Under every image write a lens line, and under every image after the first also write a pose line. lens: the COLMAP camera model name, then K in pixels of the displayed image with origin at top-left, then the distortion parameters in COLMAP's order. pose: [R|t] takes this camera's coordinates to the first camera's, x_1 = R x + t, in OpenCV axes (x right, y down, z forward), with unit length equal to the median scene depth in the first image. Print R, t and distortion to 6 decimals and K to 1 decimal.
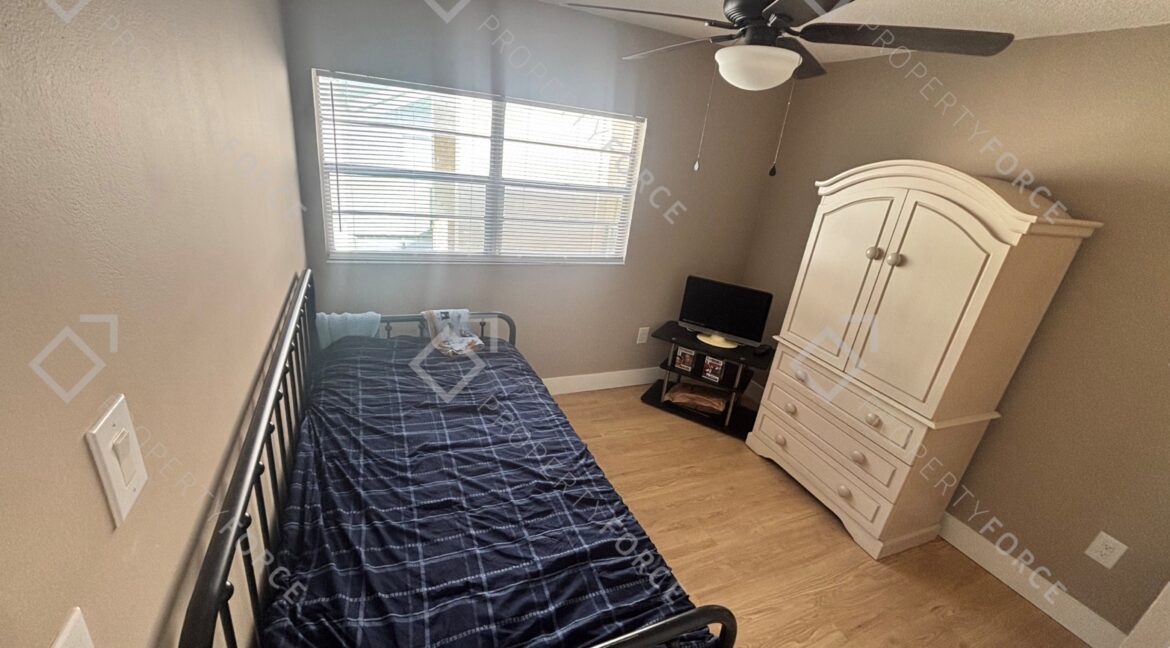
lens RADIAL K [[470.1, 0, 585.2], [0, 470.1, 323.1], [0, 0, 1]] dist [0.000346, 0.000583]
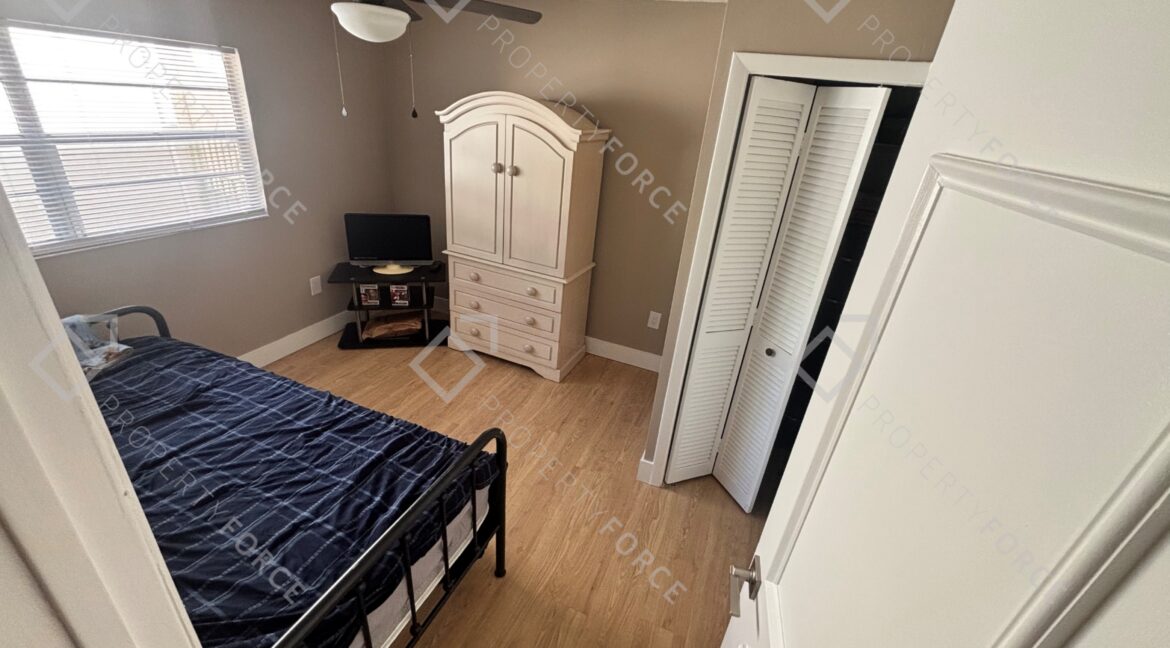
lens RADIAL K [[470.1, 0, 585.2], [0, 470.1, 323.1], [0, 0, 1]] dist [0.000346, 0.000583]
pose [[0.721717, -0.341780, 0.601922, -0.136758], [0.242215, 0.939316, 0.242936, -0.003213], [-0.648426, -0.029537, 0.760705, -0.155795]]
